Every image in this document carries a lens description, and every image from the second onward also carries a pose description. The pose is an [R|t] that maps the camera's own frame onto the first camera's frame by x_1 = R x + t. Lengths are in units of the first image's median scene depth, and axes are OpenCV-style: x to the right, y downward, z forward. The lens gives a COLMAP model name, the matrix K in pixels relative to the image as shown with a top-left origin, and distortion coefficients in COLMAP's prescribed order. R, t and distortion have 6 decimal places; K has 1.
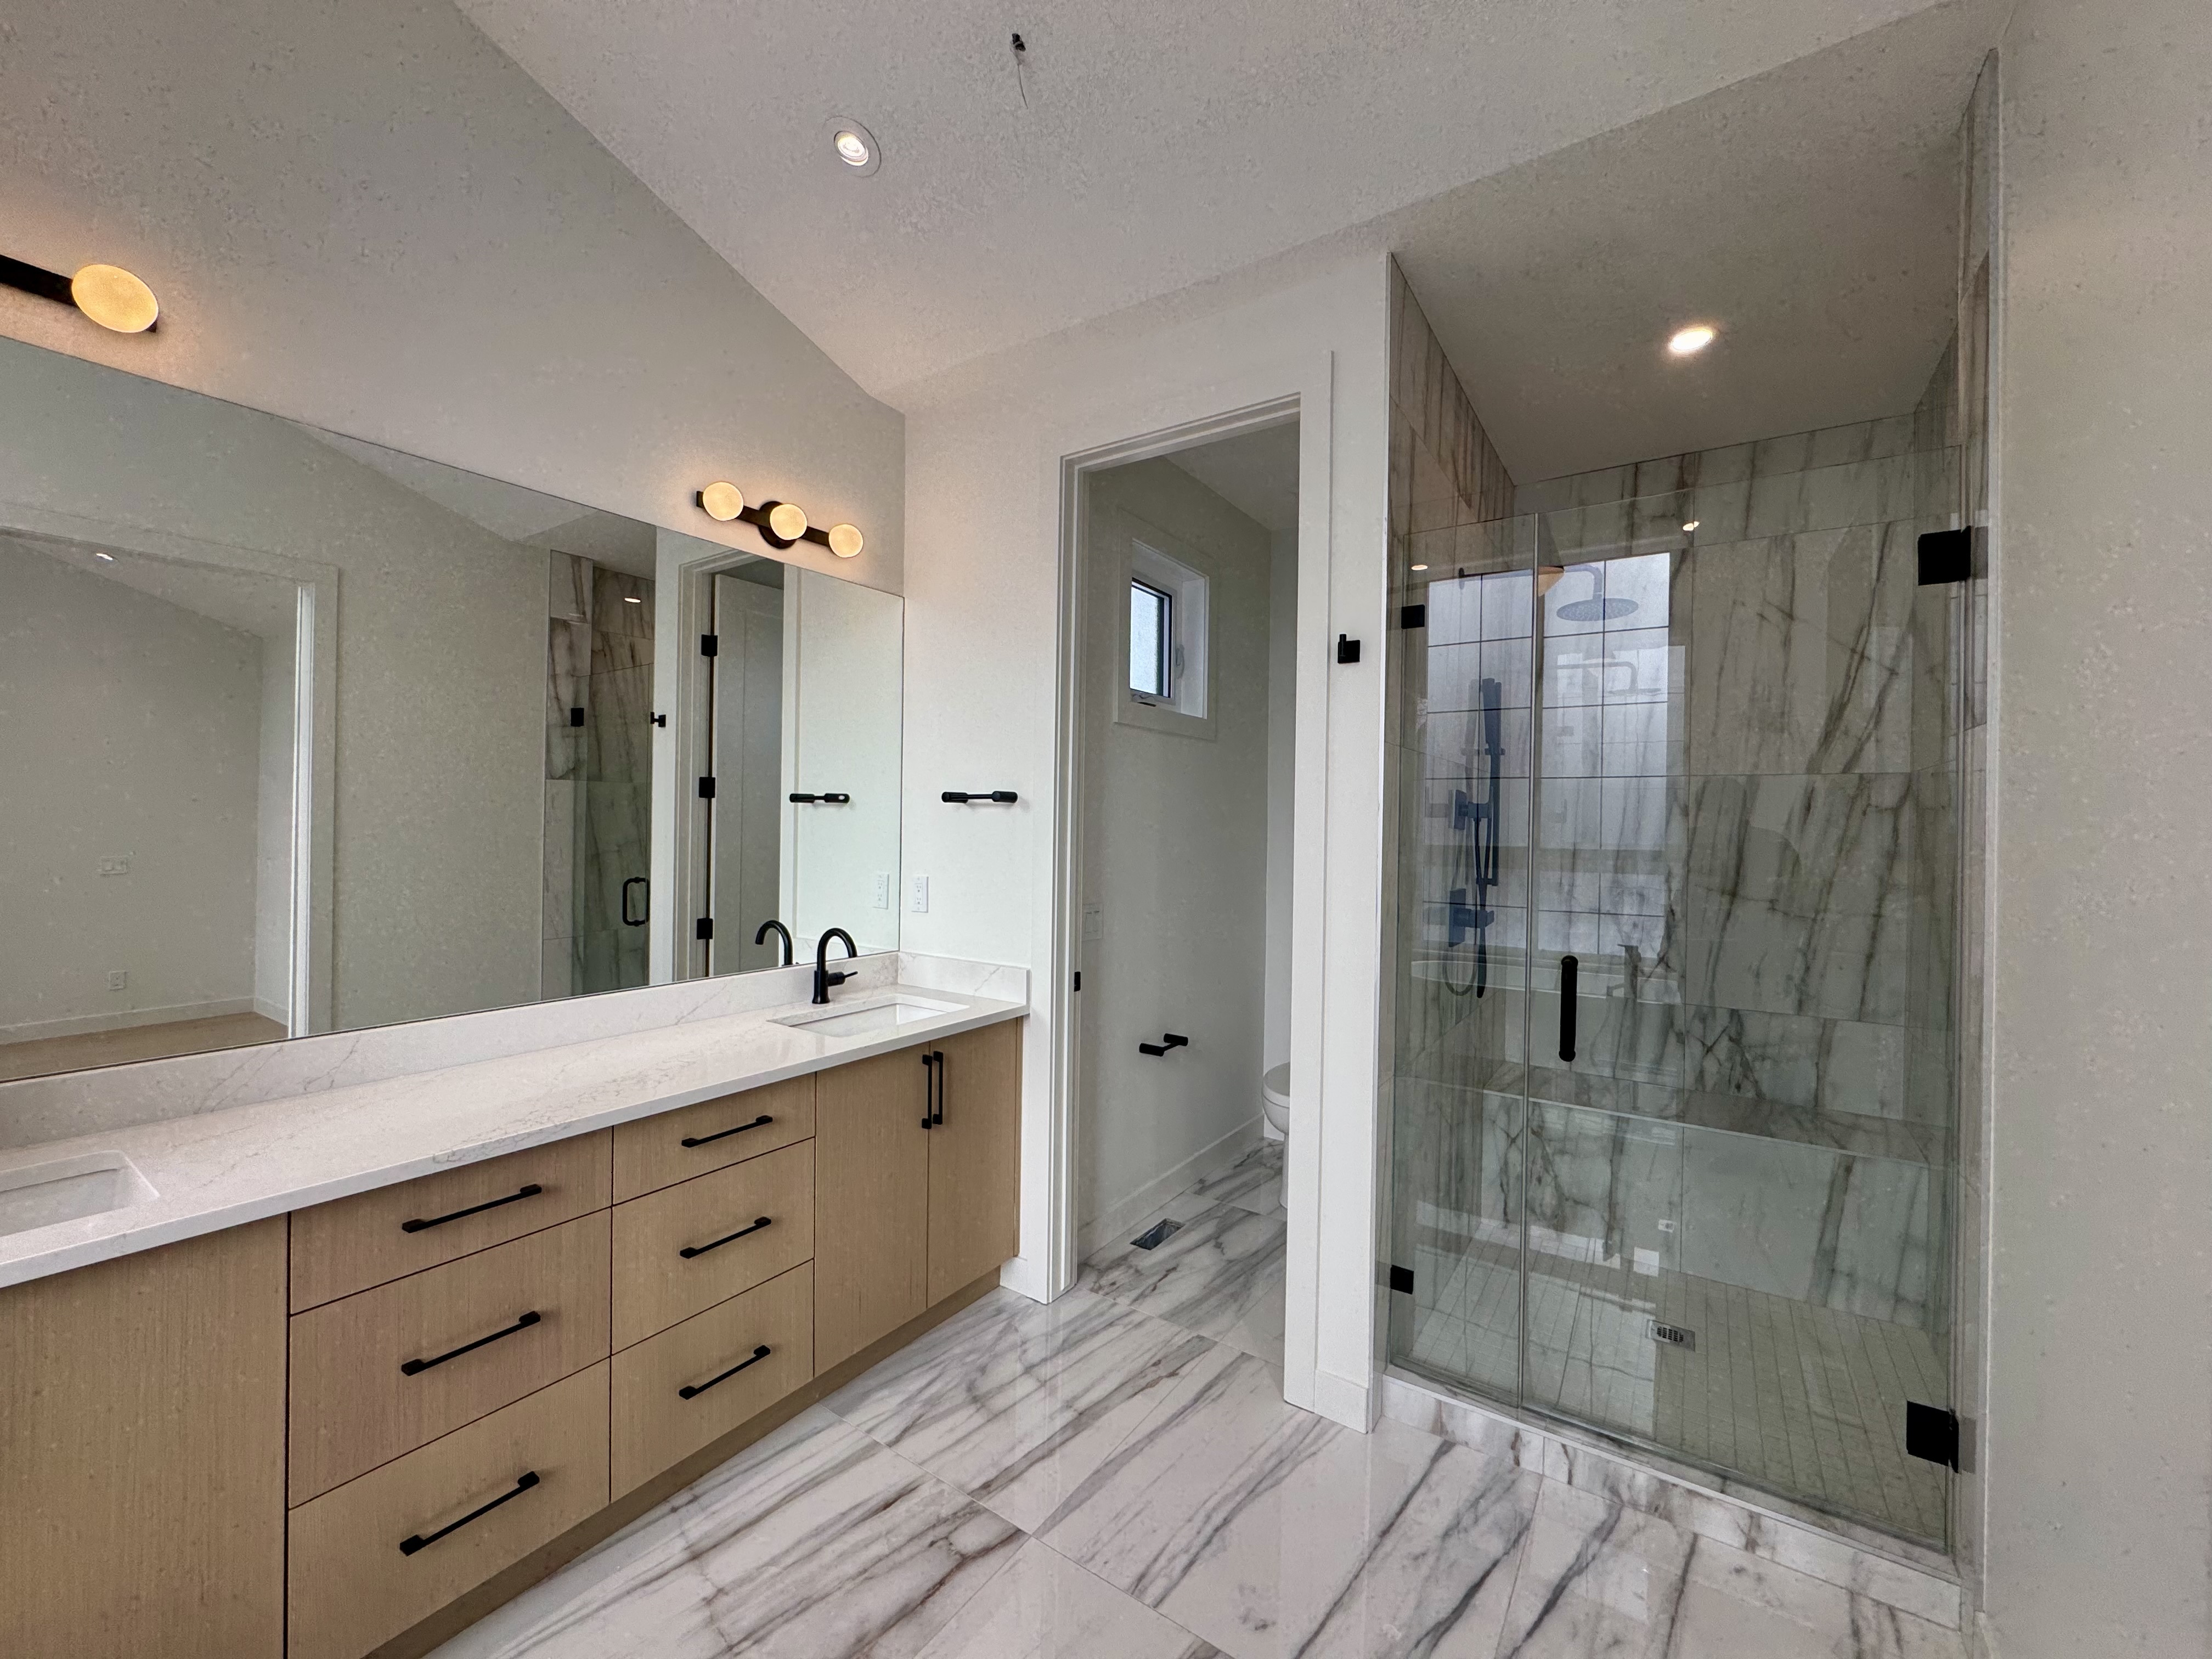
lens RADIAL K [[883.4, 0, 1106.0], [0, 883.4, 829.5], [0, 0, 1]] dist [-0.003219, 0.000097]
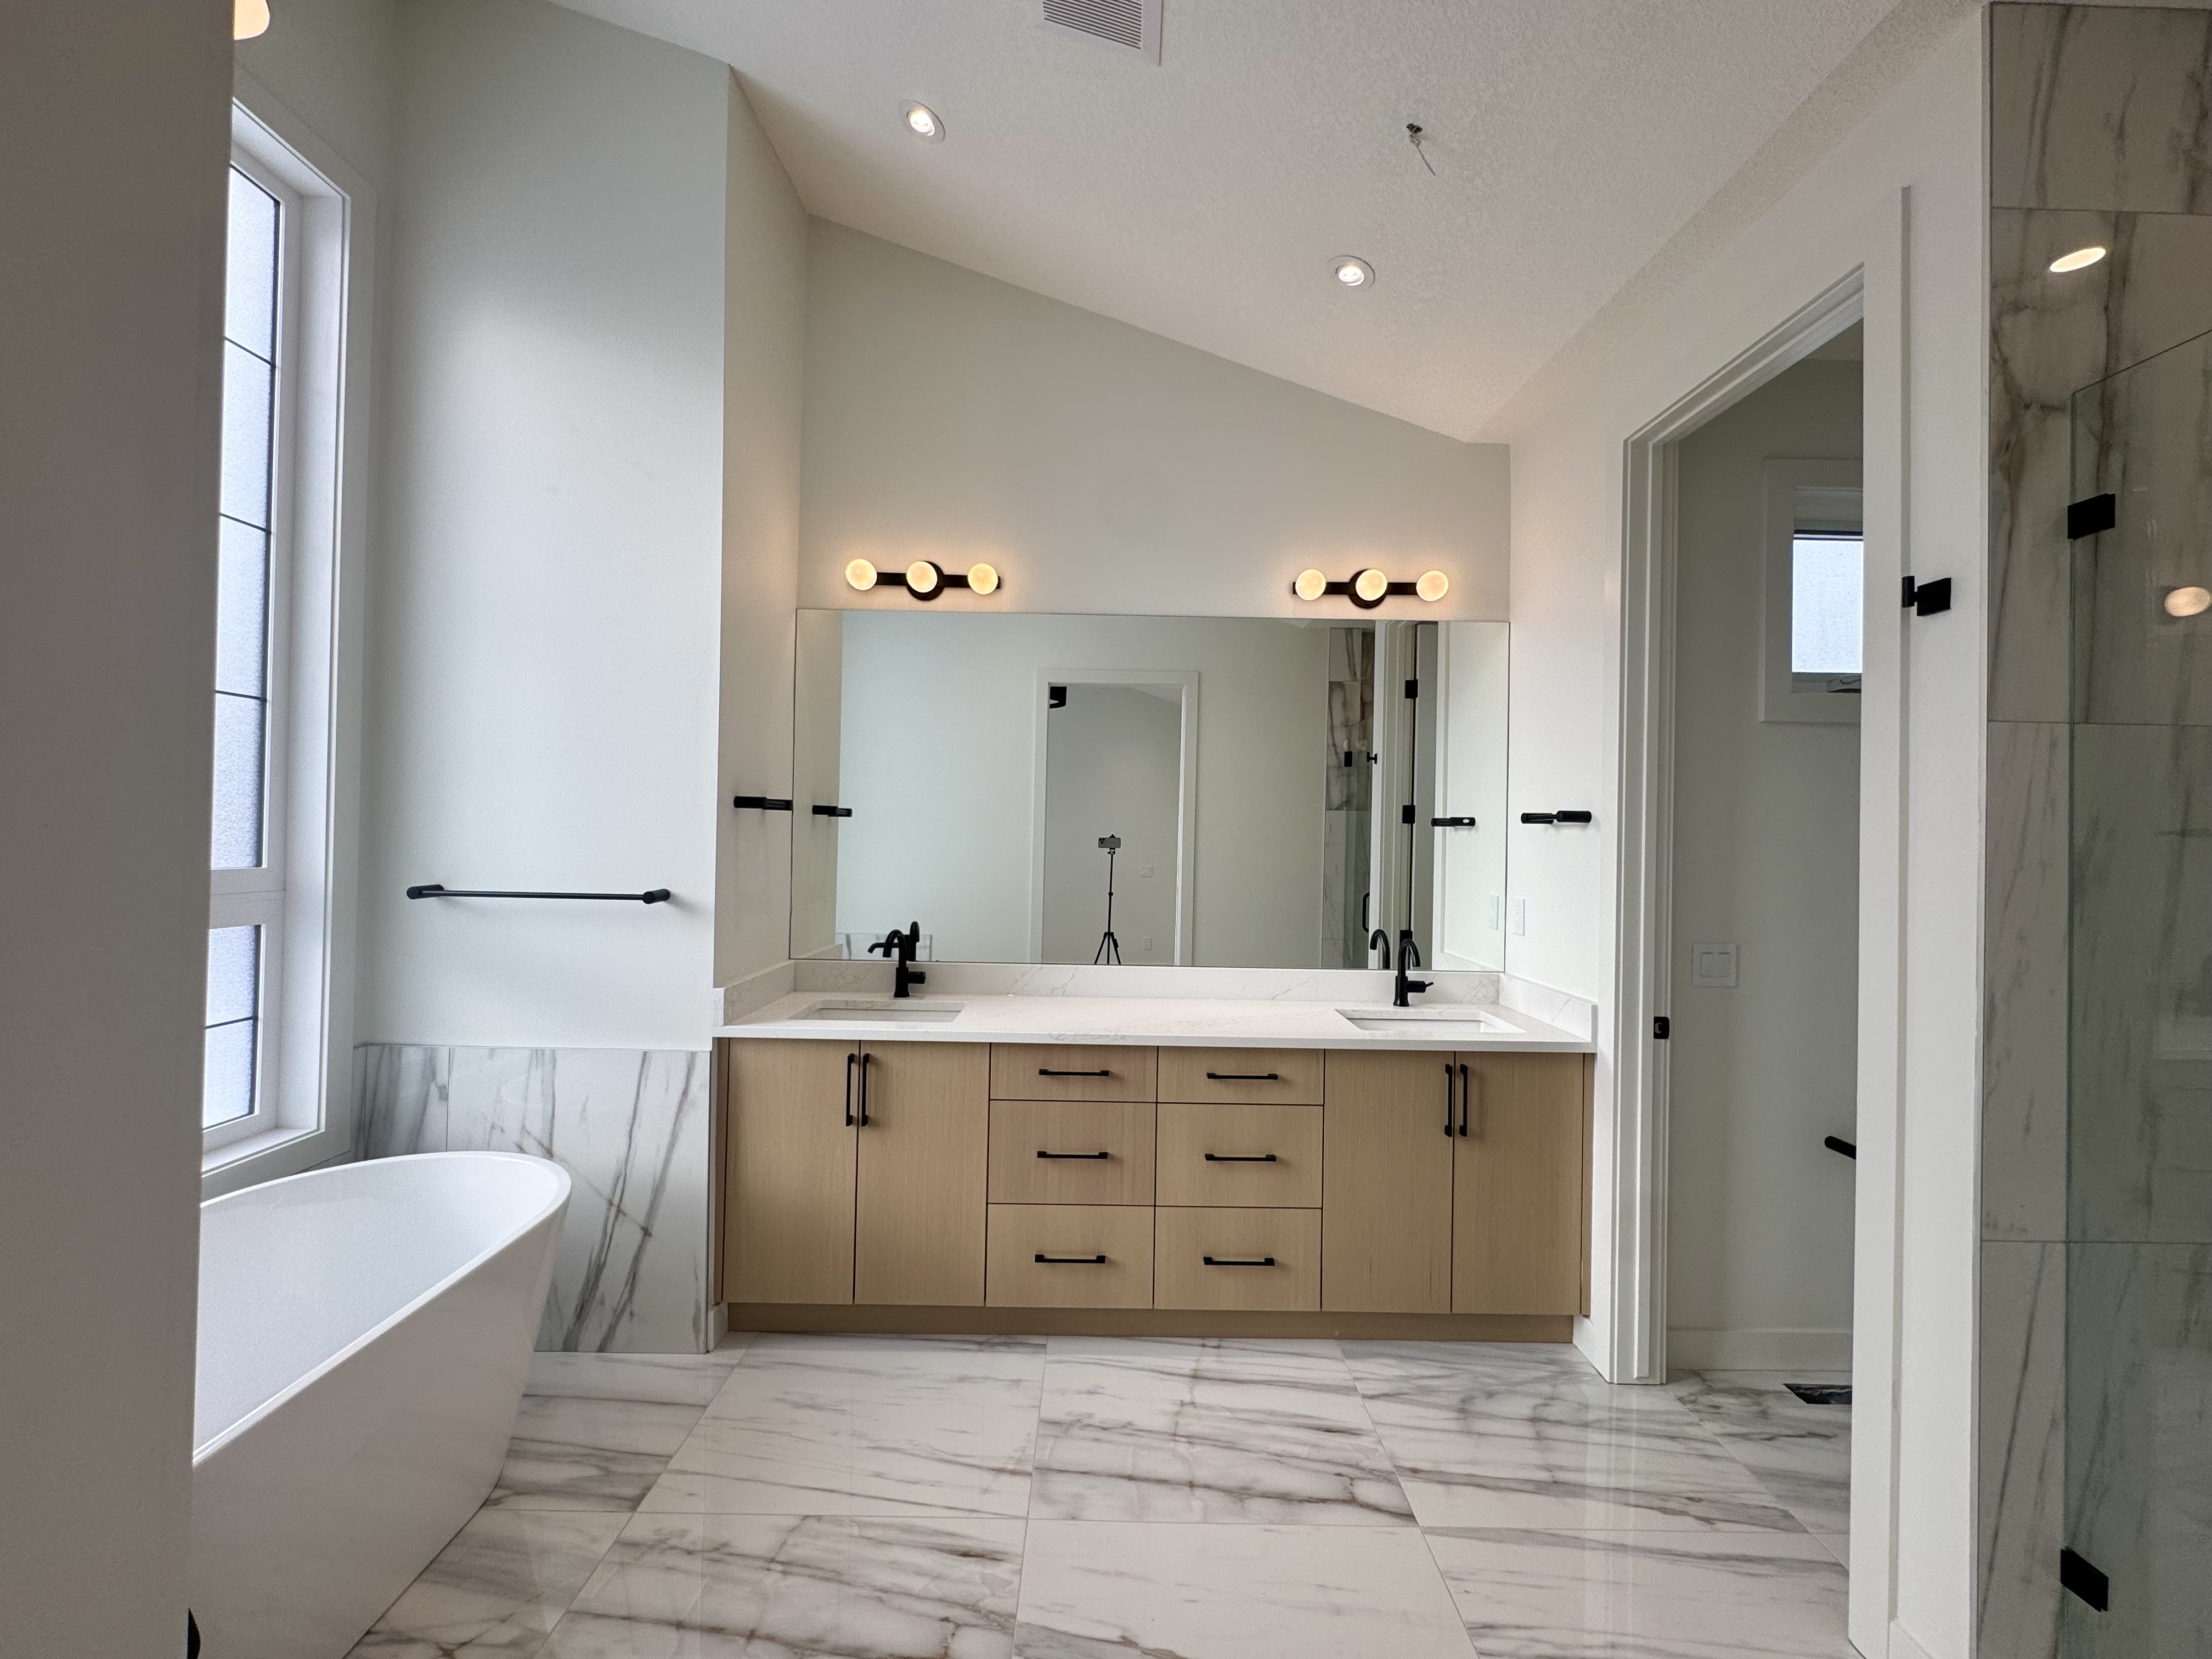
lens RADIAL K [[883.4, 0, 1106.0], [0, 883.4, 829.5], [0, 0, 1]] dist [-0.003219, 0.000097]
pose [[0.567602, -0.009095, -0.823253, 0.424987], [-0.016910, 0.999599, -0.022703, 0.007126], [0.823130, 0.026808, 0.567220, 0.063287]]
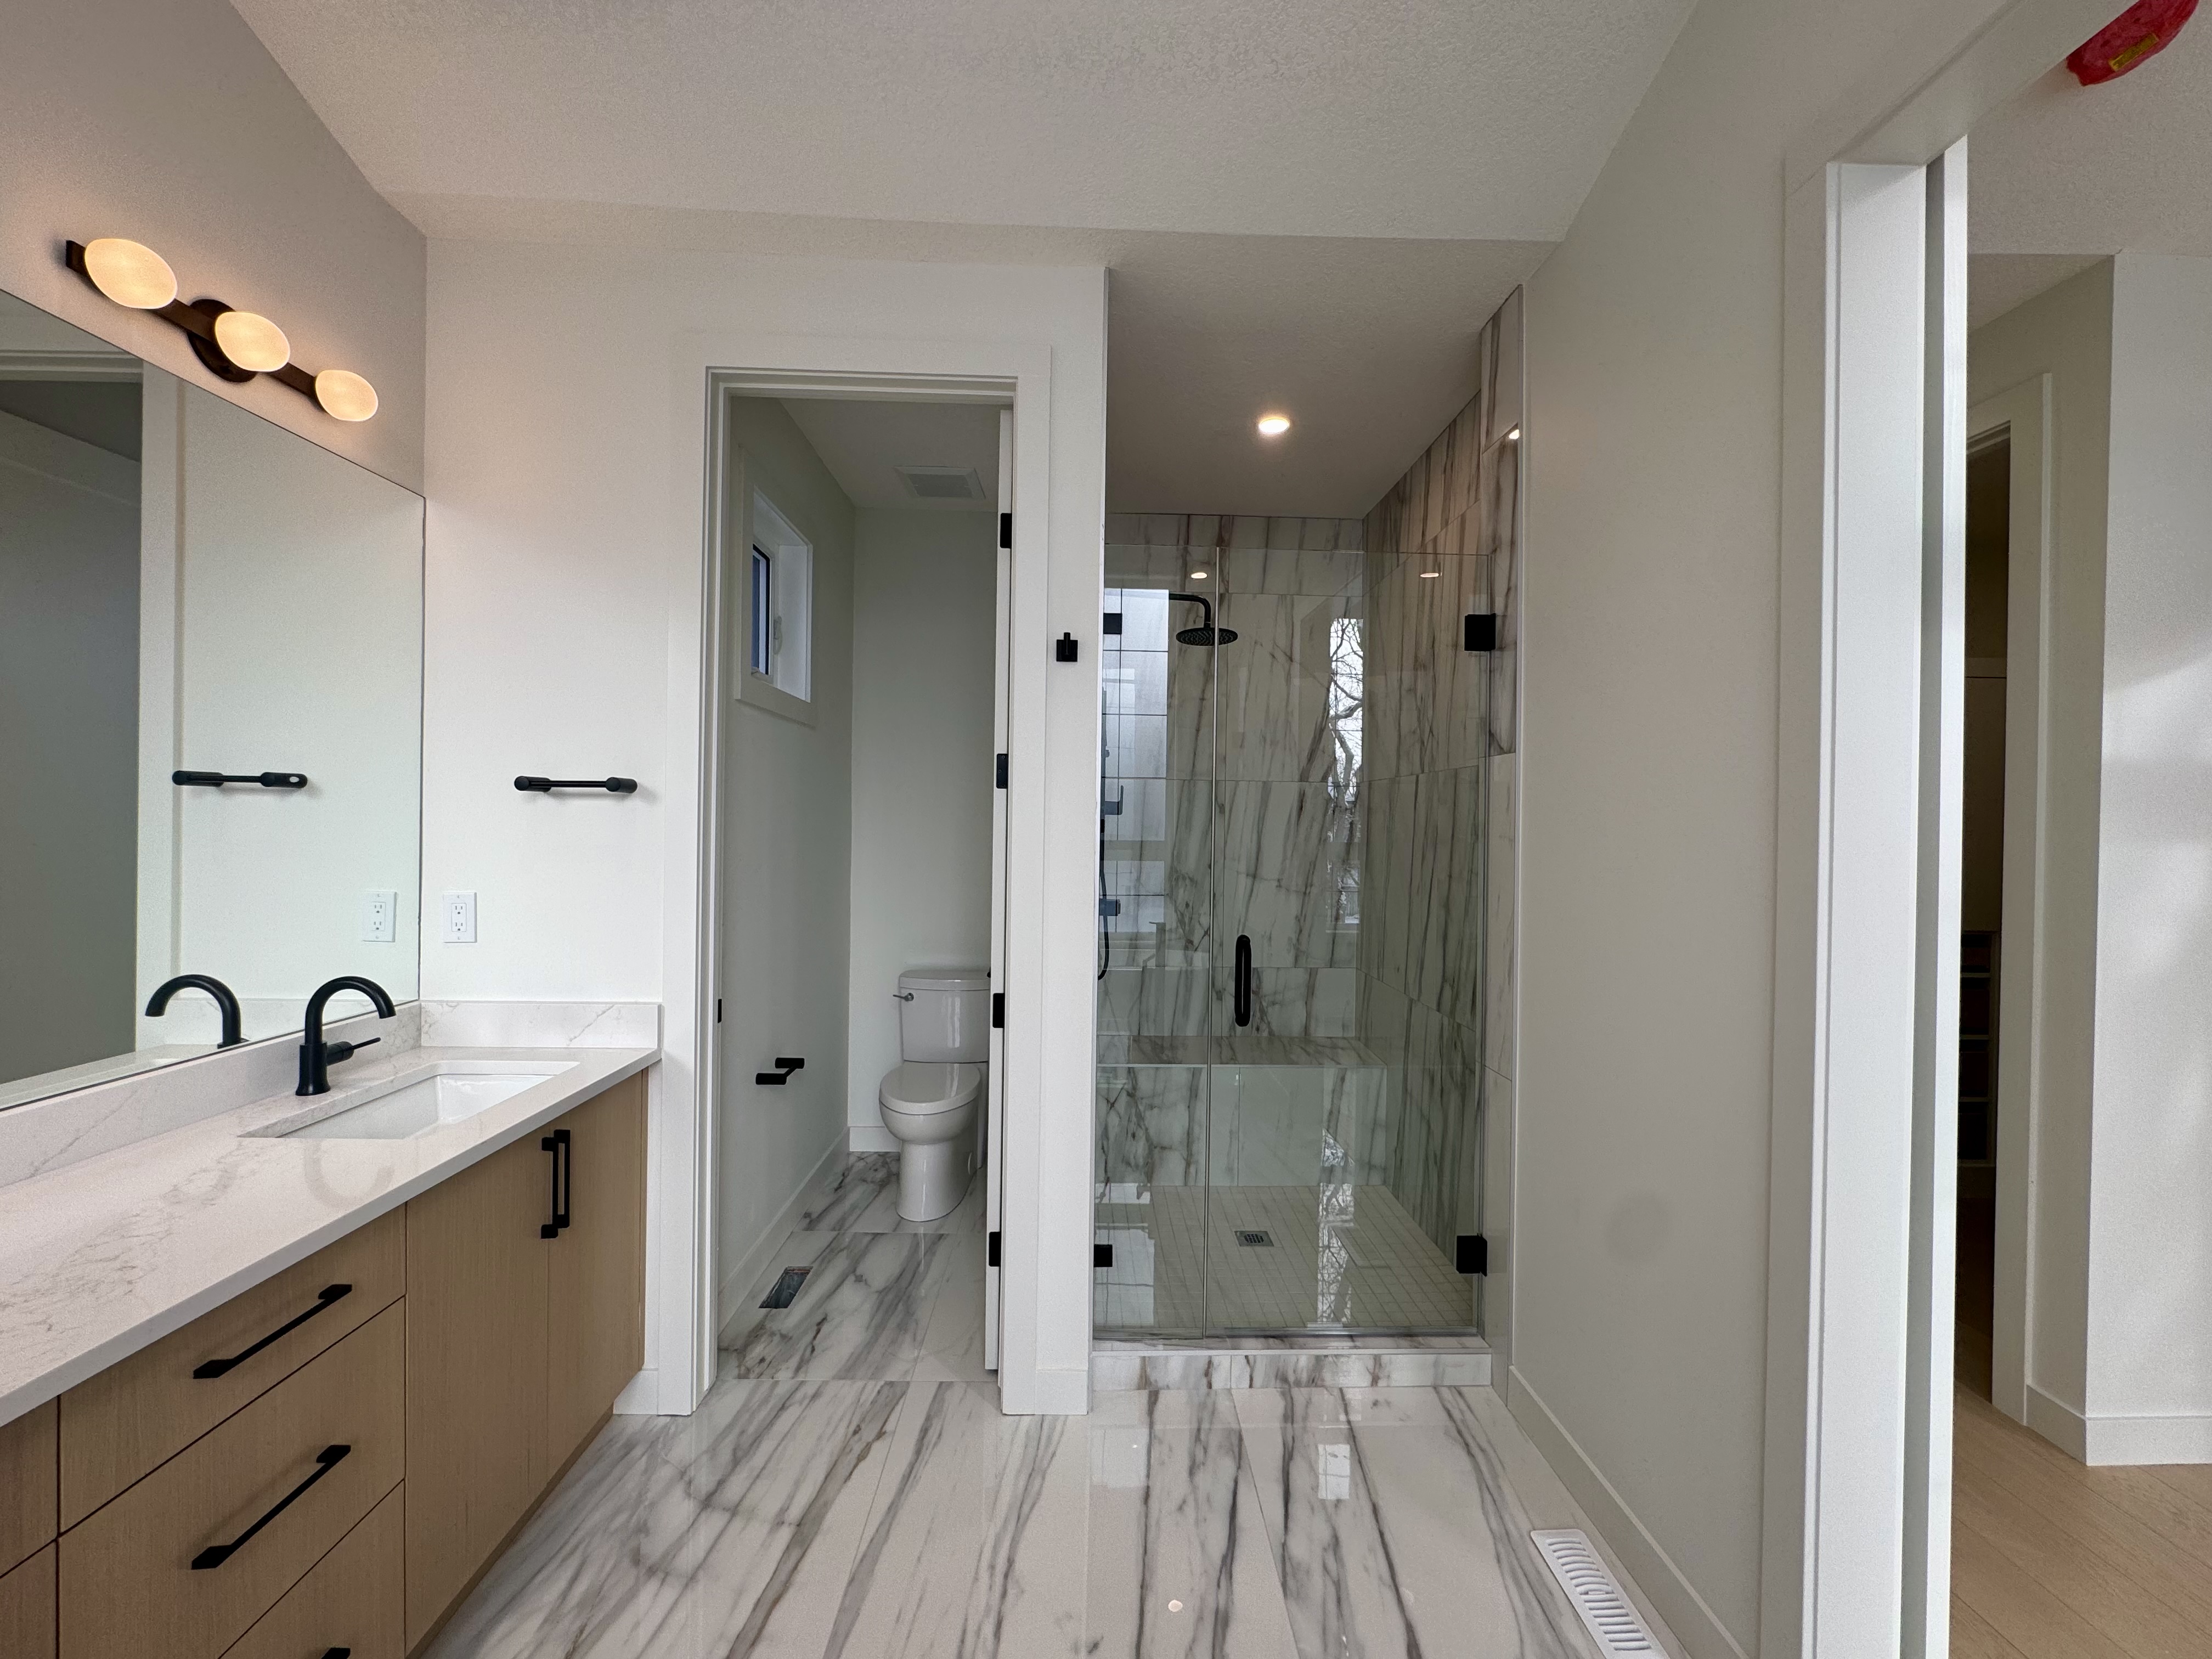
lens RADIAL K [[880.6, 0, 1106.0], [0, 880.6, 829.5], [0, 0, 1]] dist [-0.002020, -0.000144]
pose [[0.811758, -0.005824, 0.583965, -0.249595], [0.001380, 0.999967, 0.008054, -0.004286], [-0.583992, -0.005732, 0.811739, 0.140071]]
